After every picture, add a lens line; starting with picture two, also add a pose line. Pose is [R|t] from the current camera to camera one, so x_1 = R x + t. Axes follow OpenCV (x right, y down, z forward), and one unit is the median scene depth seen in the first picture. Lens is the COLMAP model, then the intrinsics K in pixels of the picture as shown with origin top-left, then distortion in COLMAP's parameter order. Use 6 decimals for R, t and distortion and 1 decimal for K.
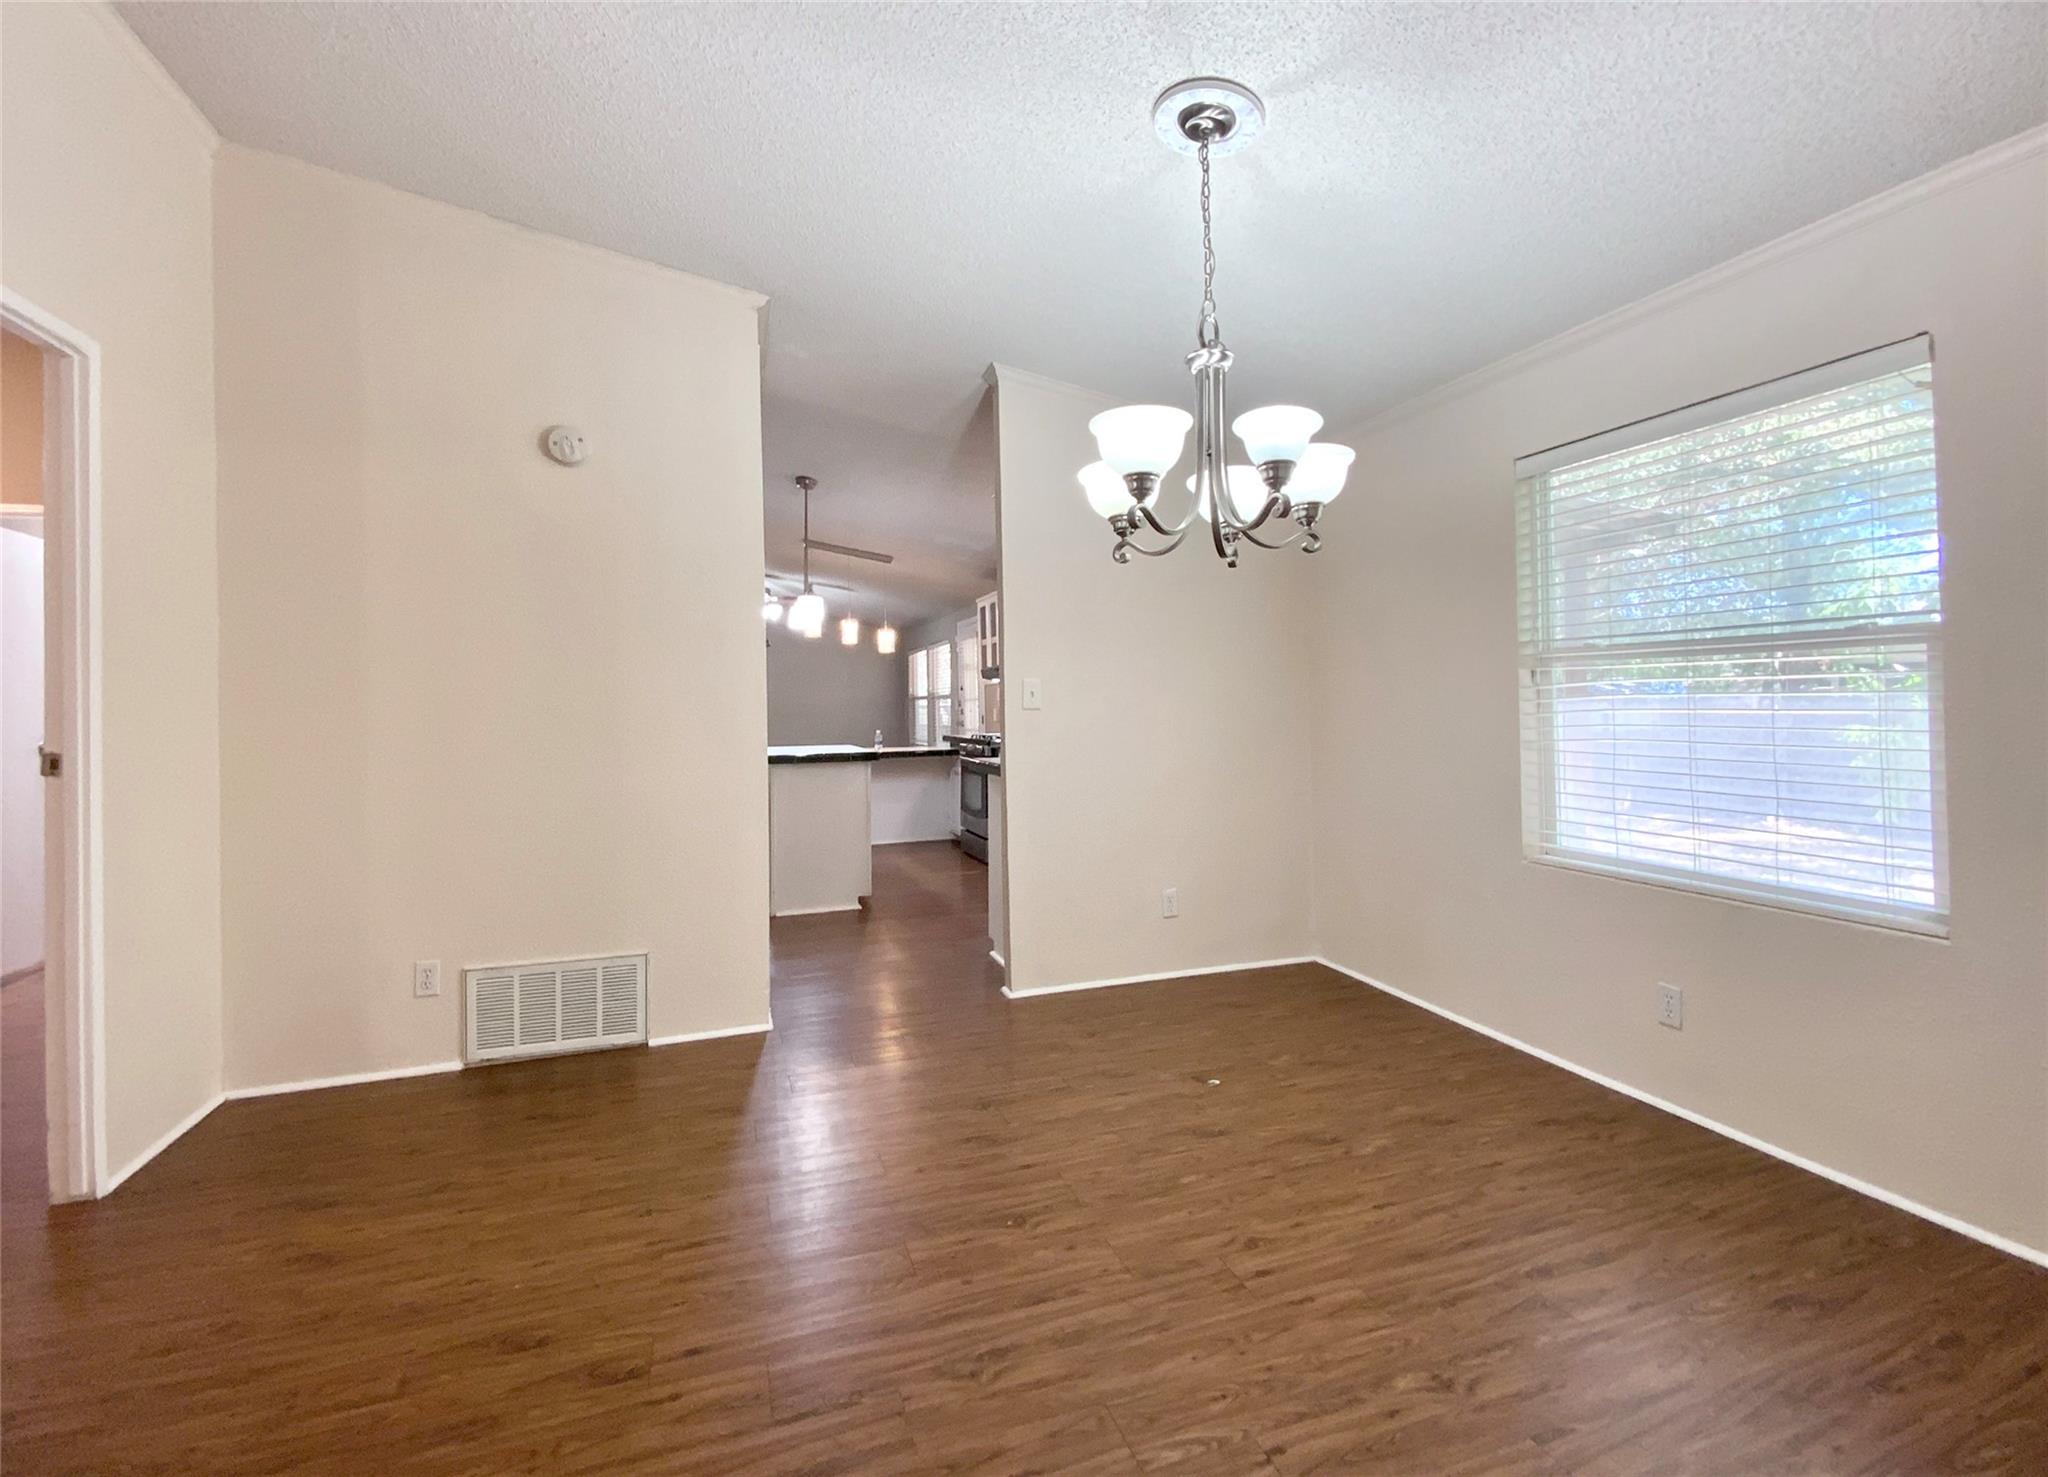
lens RADIAL K [[883.3, 0, 1026.9], [0, 883.3, 694.9], [0, 0, 1]] dist [-0.003598, -0.000273]
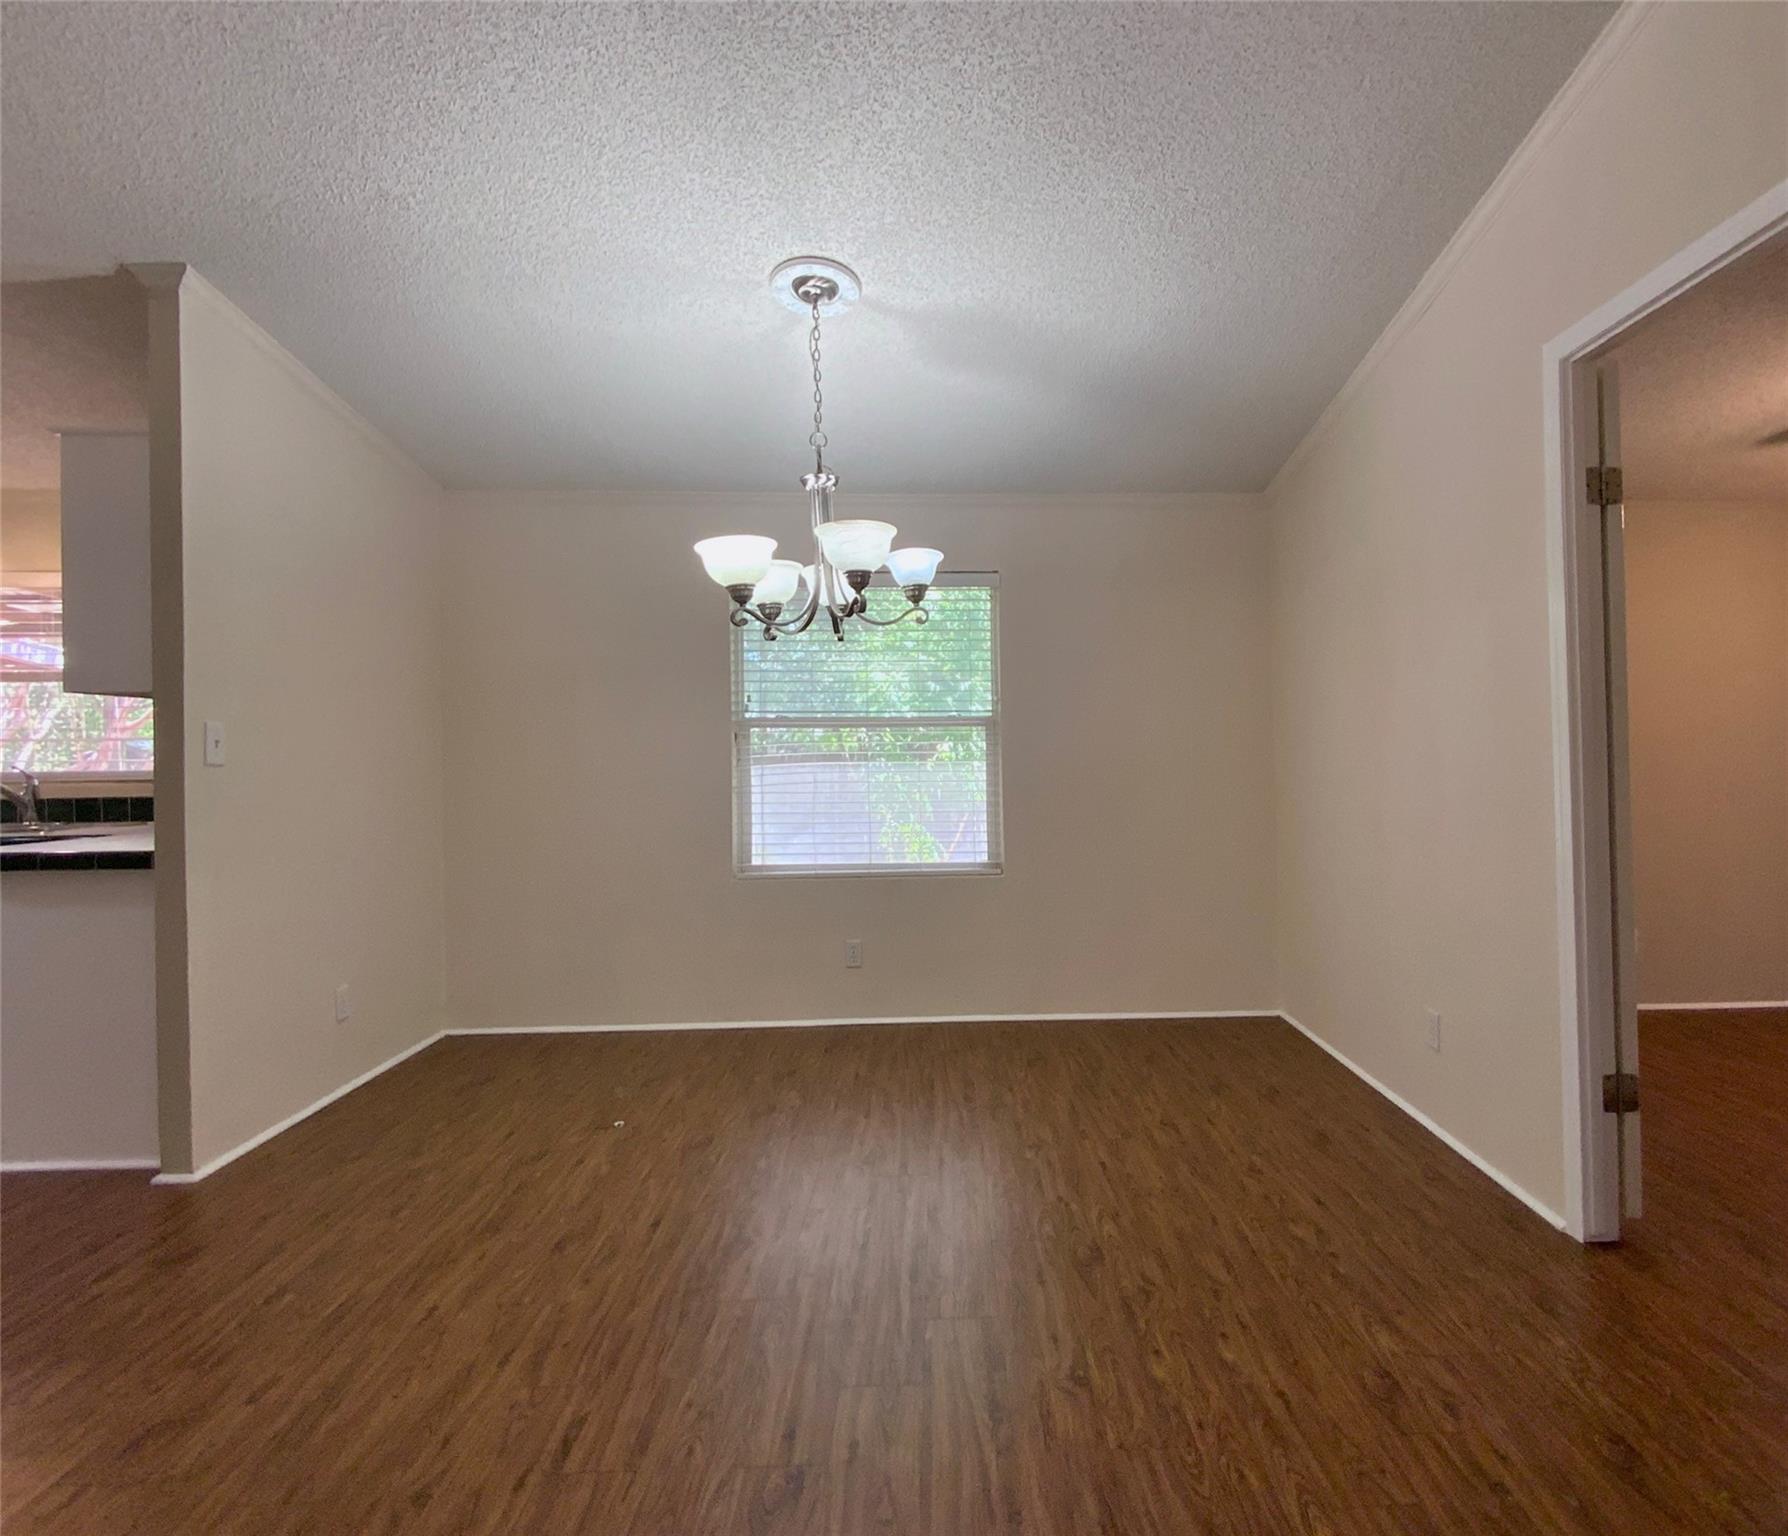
lens RADIAL K [[969.5, 0, 893.0], [0, 969.5, 717.4], [0, 0, 1]] dist [0.049787, -0.058974]
pose [[0.360360, 0.047442, 0.931606, -0.846103], [-0.009152, 0.998838, -0.047326, 0.021489], [-0.932768, 0.008529, 0.360375, 0.326401]]
